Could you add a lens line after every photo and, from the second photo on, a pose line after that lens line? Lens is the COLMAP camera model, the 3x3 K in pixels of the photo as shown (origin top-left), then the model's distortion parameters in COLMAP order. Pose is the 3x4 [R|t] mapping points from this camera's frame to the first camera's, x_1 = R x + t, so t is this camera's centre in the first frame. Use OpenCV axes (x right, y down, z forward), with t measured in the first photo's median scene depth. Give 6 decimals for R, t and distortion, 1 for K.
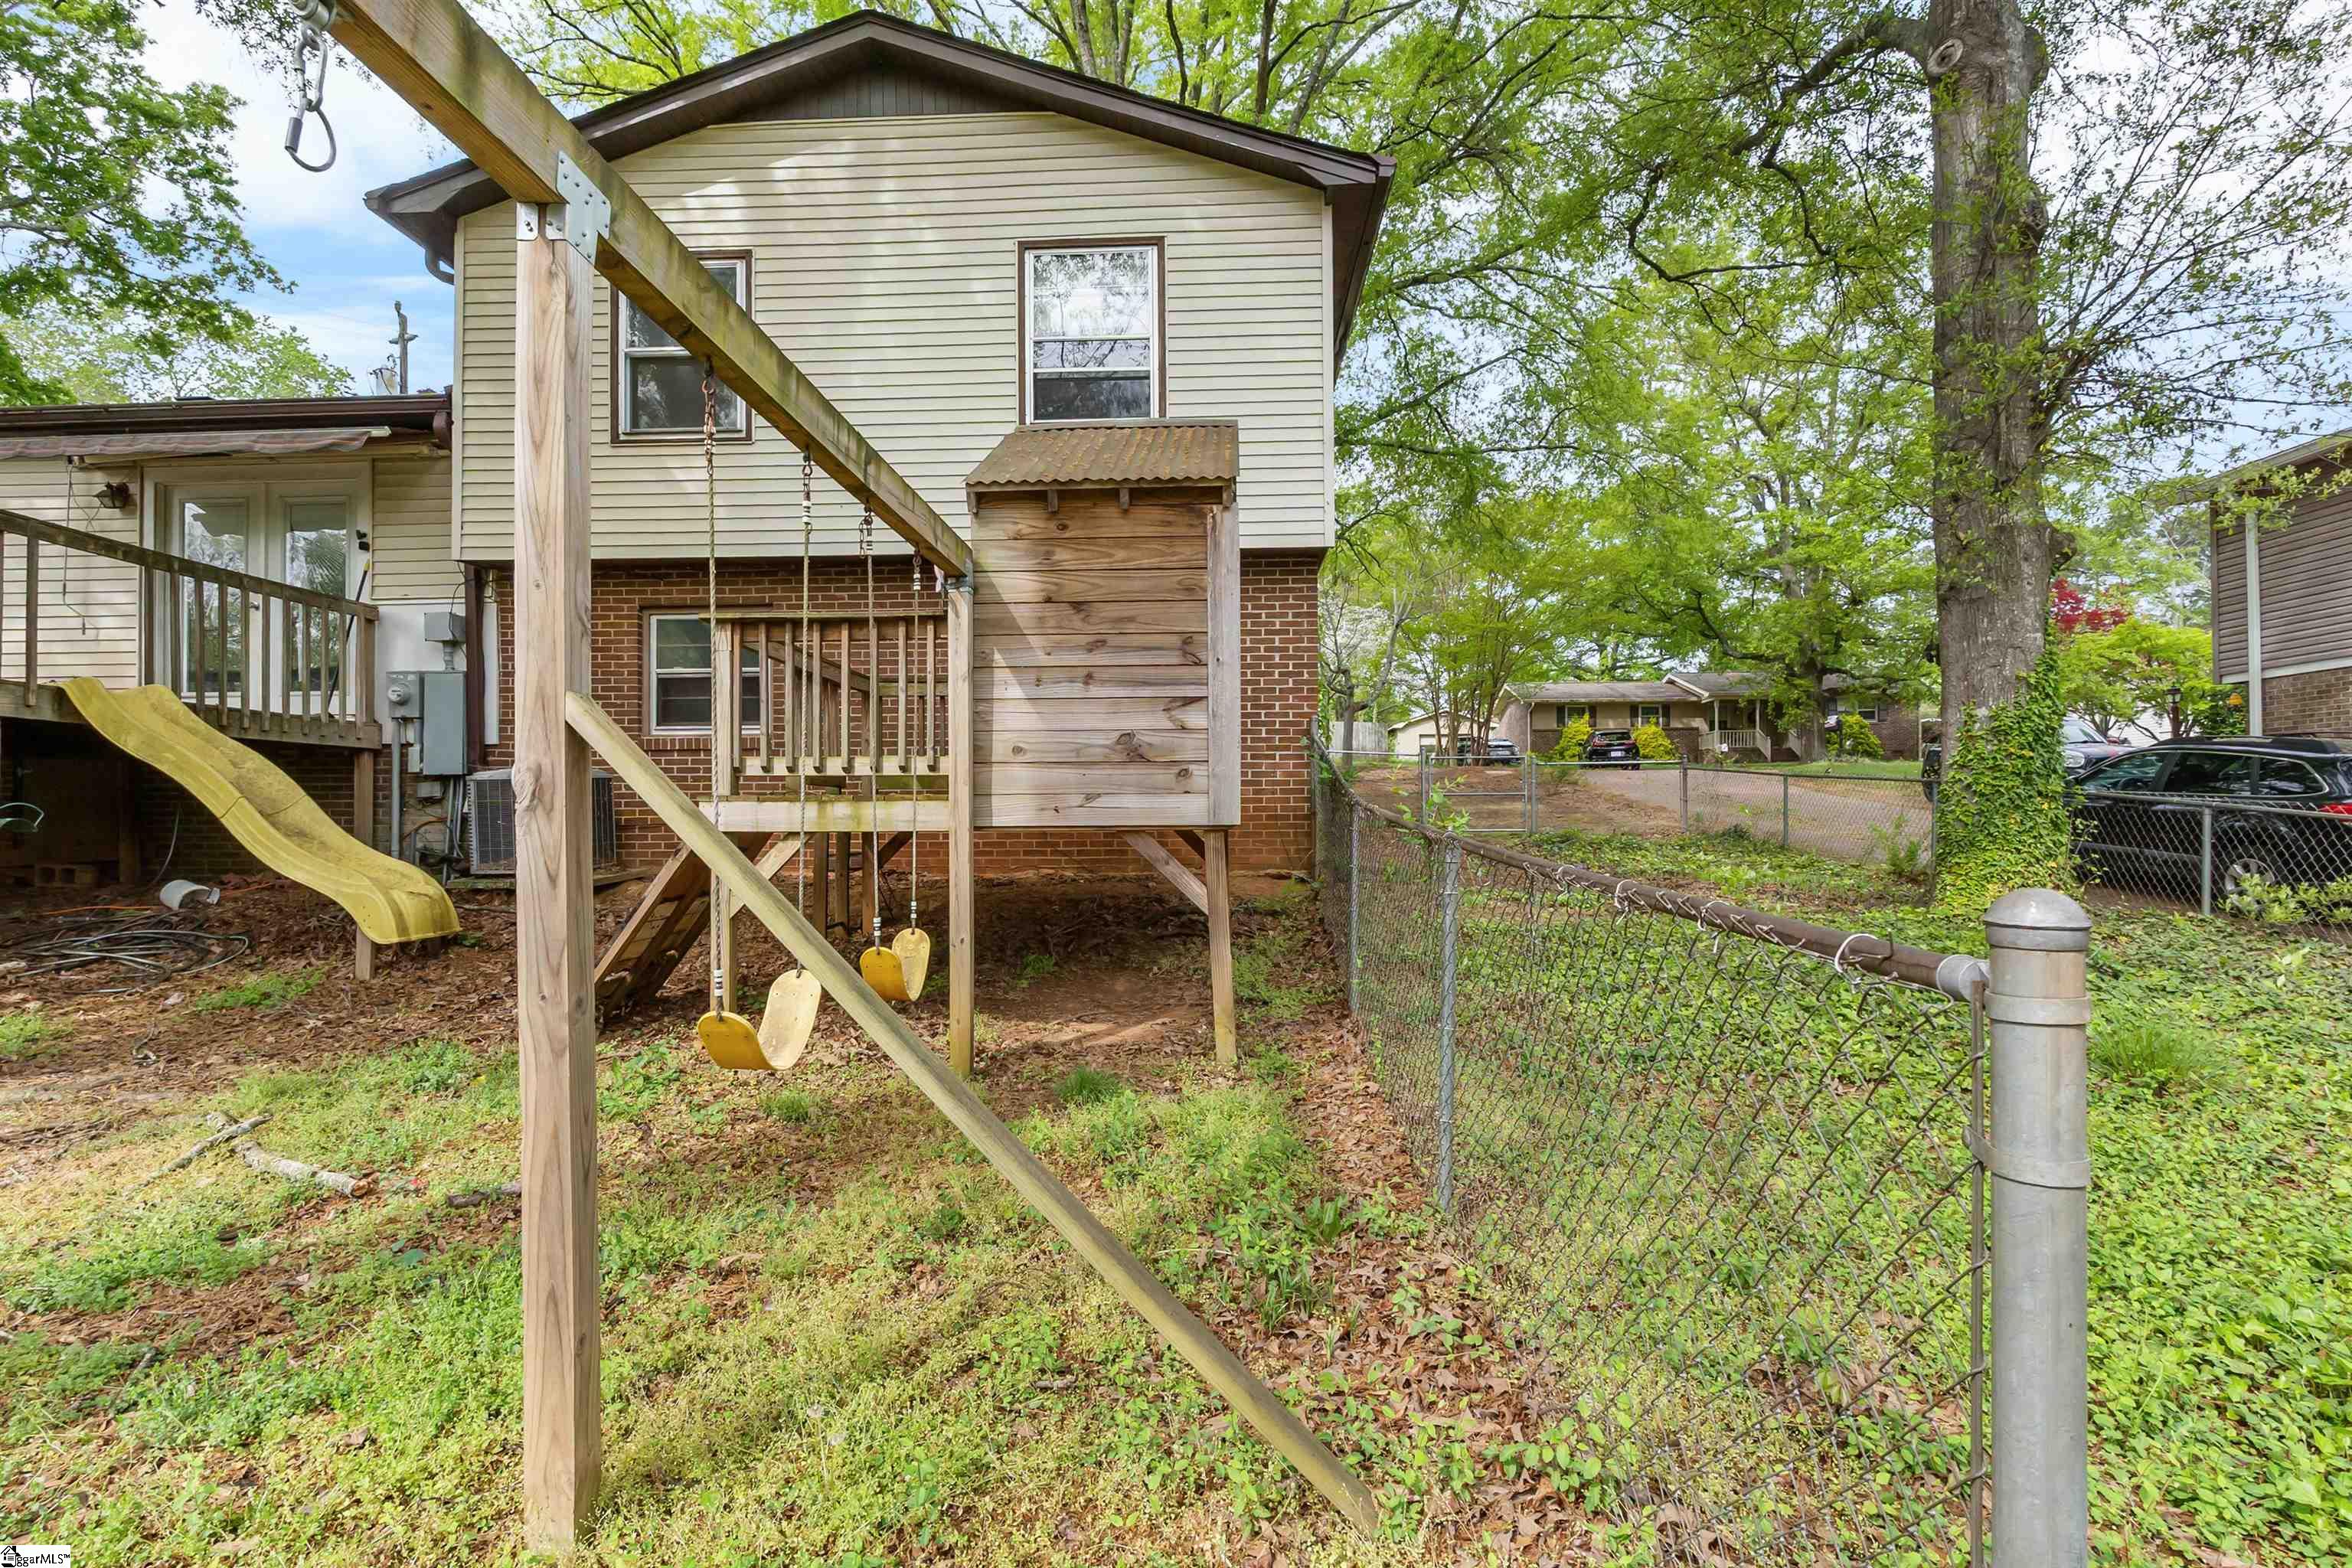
lens RADIAL K [[1077.5, 0, 1198.1], [0, 1077.5, 782.9], [0, 0, 1]] dist [-0.004404, 0.000780]
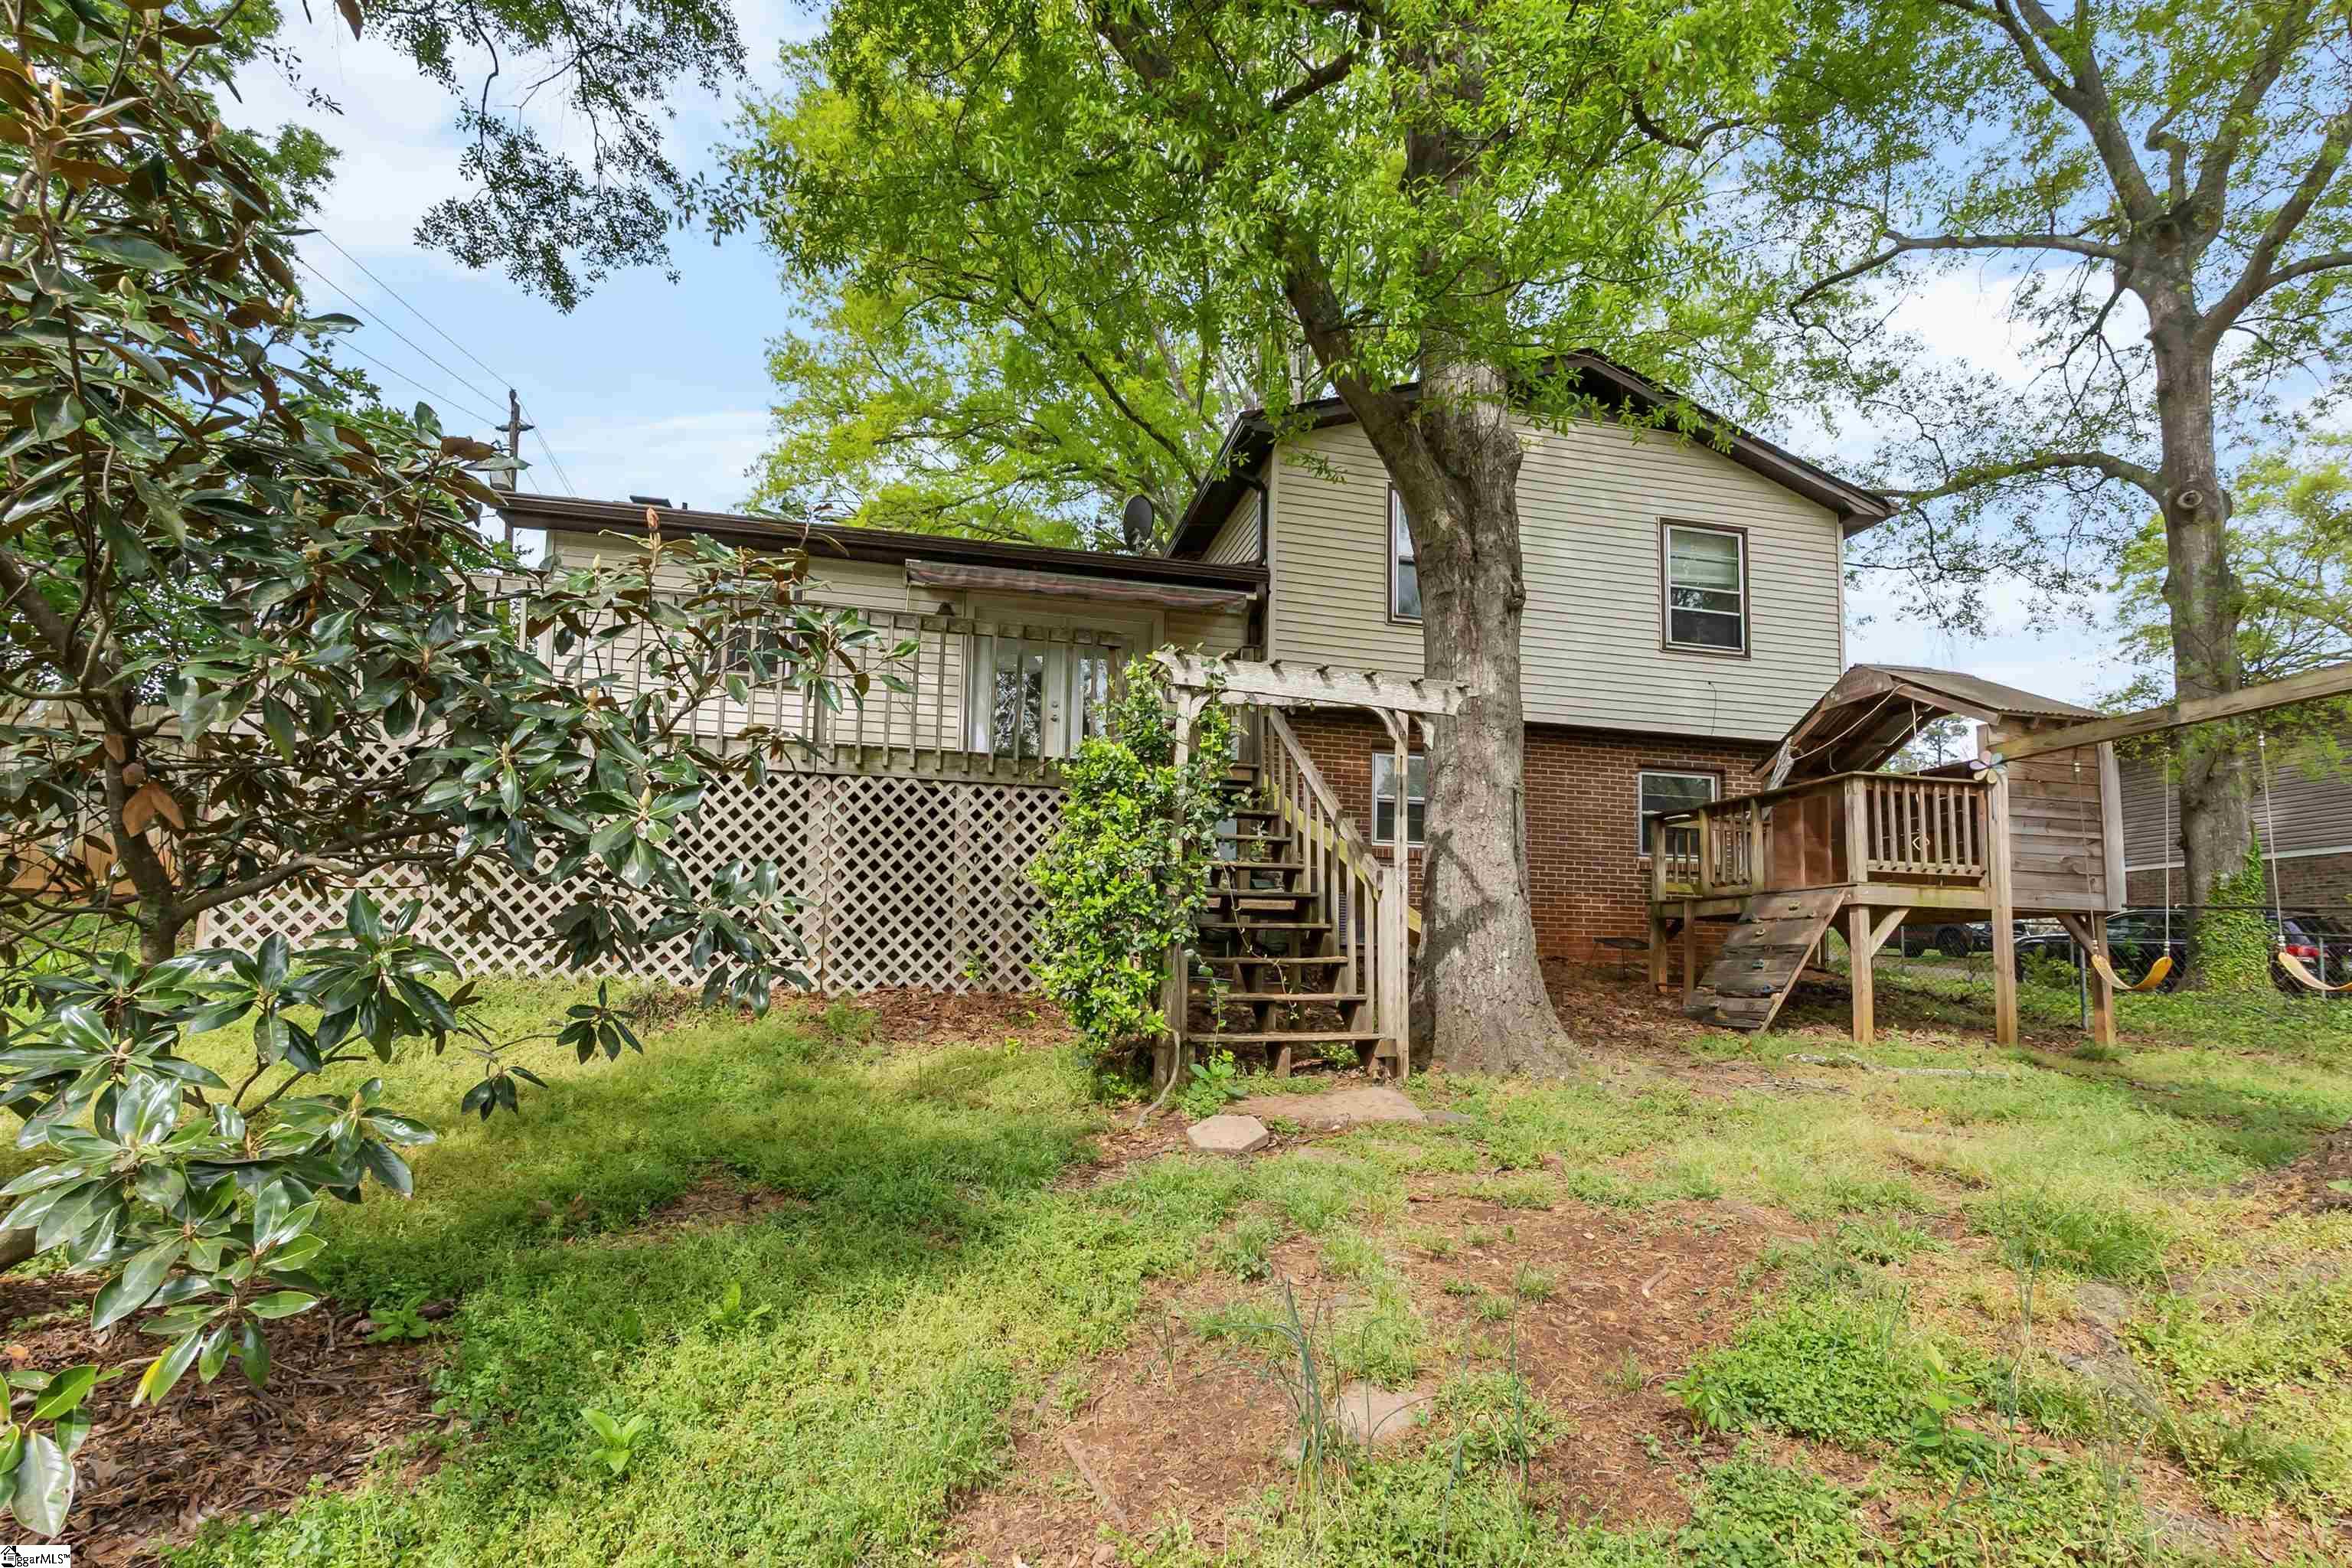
lens RADIAL K [[1077.5, 0, 1210.5], [0, 1077.5, 866.4], [0, 0, 1]] dist [-0.004404, 0.000780]
pose [[0.961231, 0.050111, 0.271153, -1.096176], [-0.030627, 0.996666, -0.075618, 0.083917], [-0.274038, 0.064382, 0.959561, -0.175238]]
